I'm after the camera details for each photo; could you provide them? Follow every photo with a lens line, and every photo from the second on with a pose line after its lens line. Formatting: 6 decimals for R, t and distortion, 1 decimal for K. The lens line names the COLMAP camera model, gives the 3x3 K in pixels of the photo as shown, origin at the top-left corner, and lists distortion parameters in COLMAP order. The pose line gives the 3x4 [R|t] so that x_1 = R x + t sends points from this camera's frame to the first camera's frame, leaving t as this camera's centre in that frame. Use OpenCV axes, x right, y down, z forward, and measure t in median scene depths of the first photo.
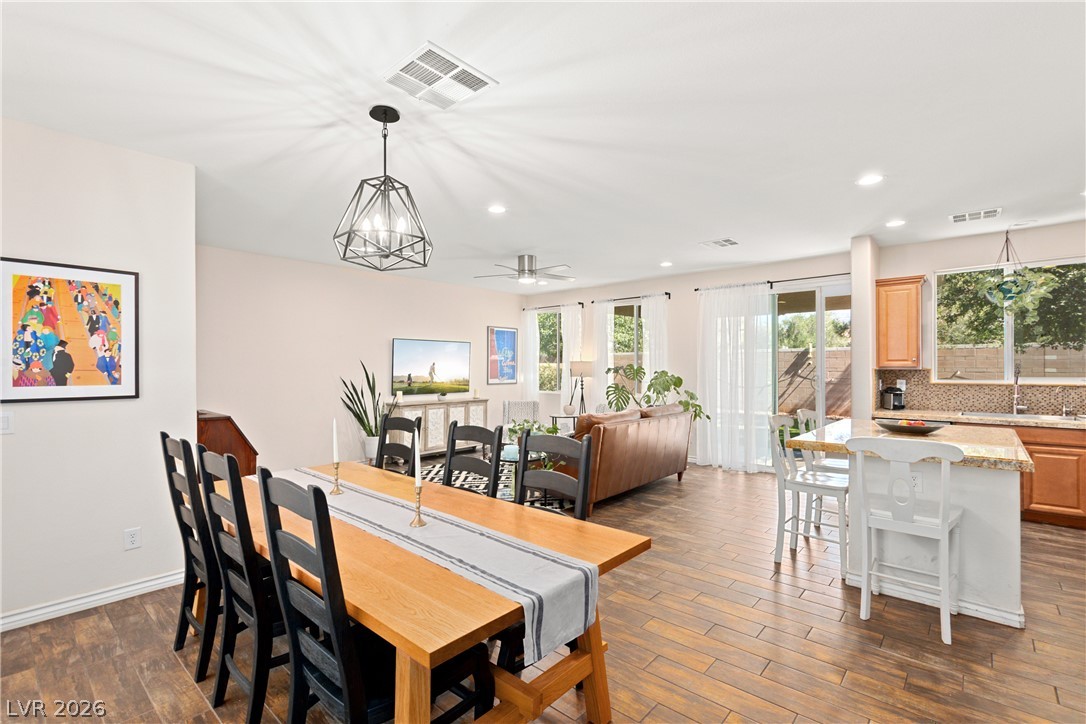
lens RADIAL K [[500.8, 0, 528.6], [0, 500.8, 378.1], [0, 0, 1]] dist [0.008085, -0.001553]
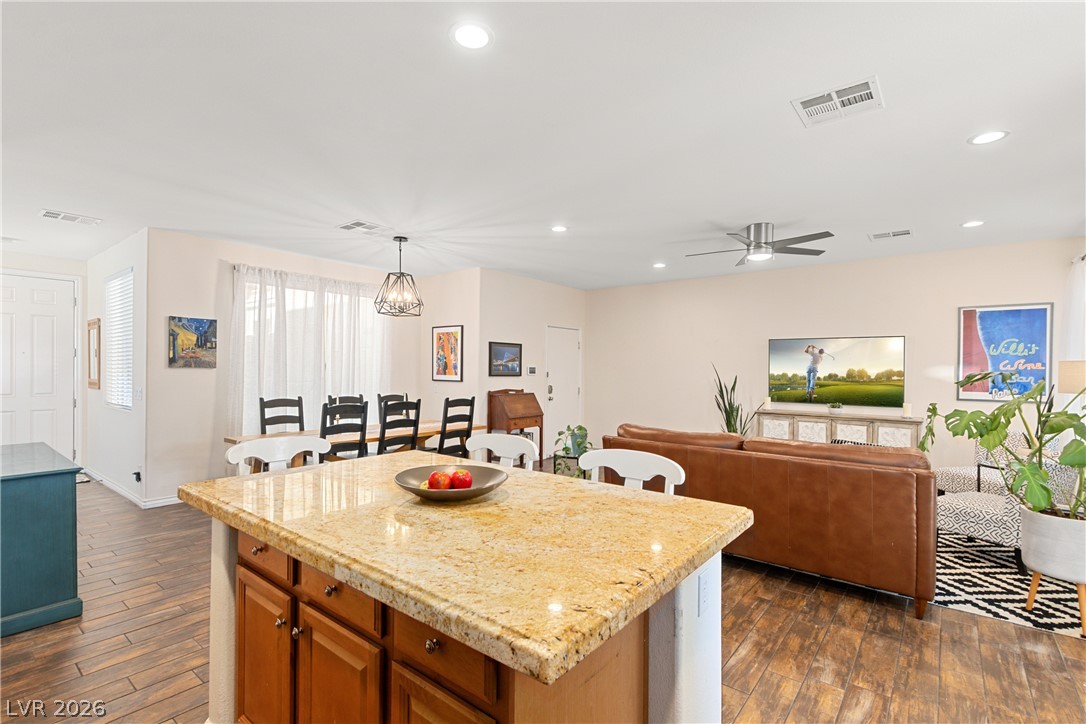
lens RADIAL K [[500.8, 0, 536.5], [0, 500.8, 379.8], [0, 0, 1]] dist [0.008085, -0.001553]
pose [[0.060119, 0.021597, -0.997958, 0.676078], [-0.032405, 0.999281, 0.019673, -0.010572], [0.997665, 0.031156, 0.060776, 0.558959]]
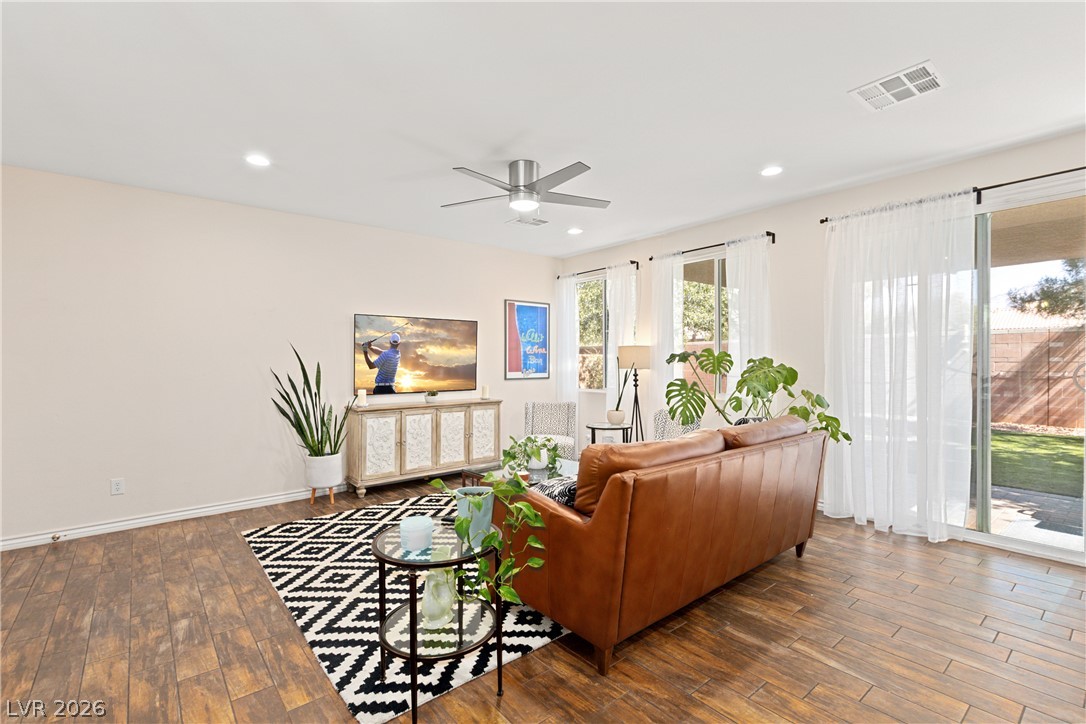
lens RADIAL K [[500.8, 0, 532.0], [0, 500.8, 374.9], [0, 0, 1]] dist [0.008085, -0.001553]
pose [[0.988986, -0.000018, -0.148009, 0.083922], [0.000604, 0.999992, 0.003917, 0.003627], [0.148007, -0.003963, 0.988978, 0.370887]]
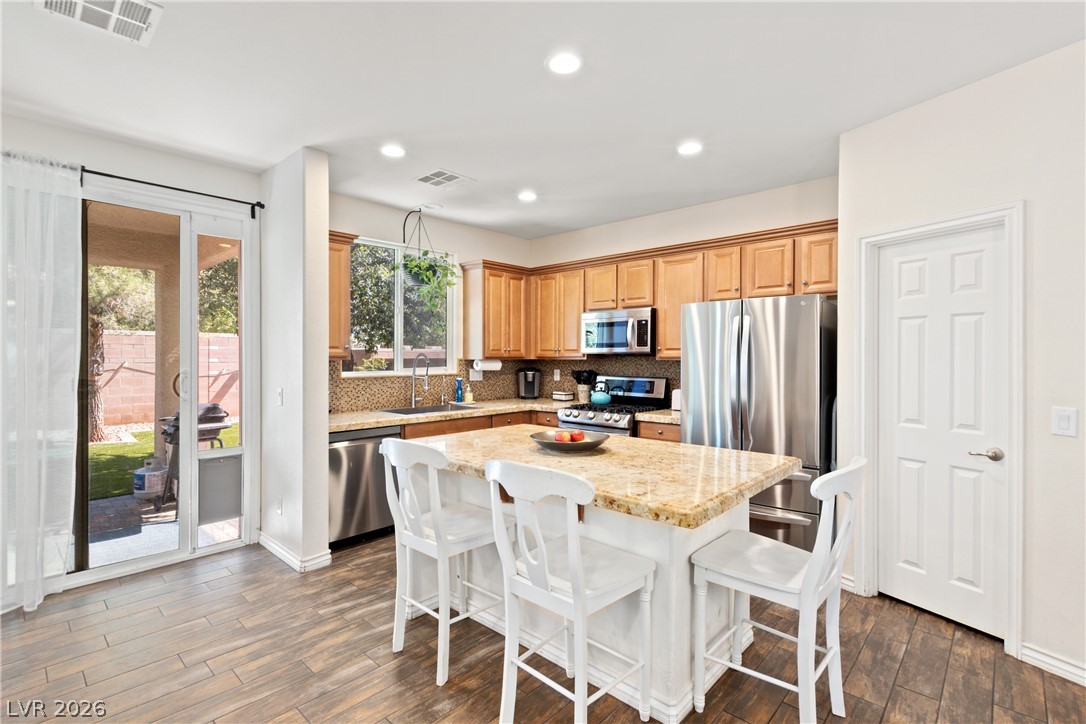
lens RADIAL K [[500.8, 0, 546.1], [0, 500.8, 357.9], [0, 0, 1]] dist [0.008085, -0.001553]
pose [[0.000545, 0.000448, 1.000000, 0.020638], [0.020473, 0.999790, -0.000460, -0.010859], [-0.999790, 0.020473, 0.000536, 0.544727]]
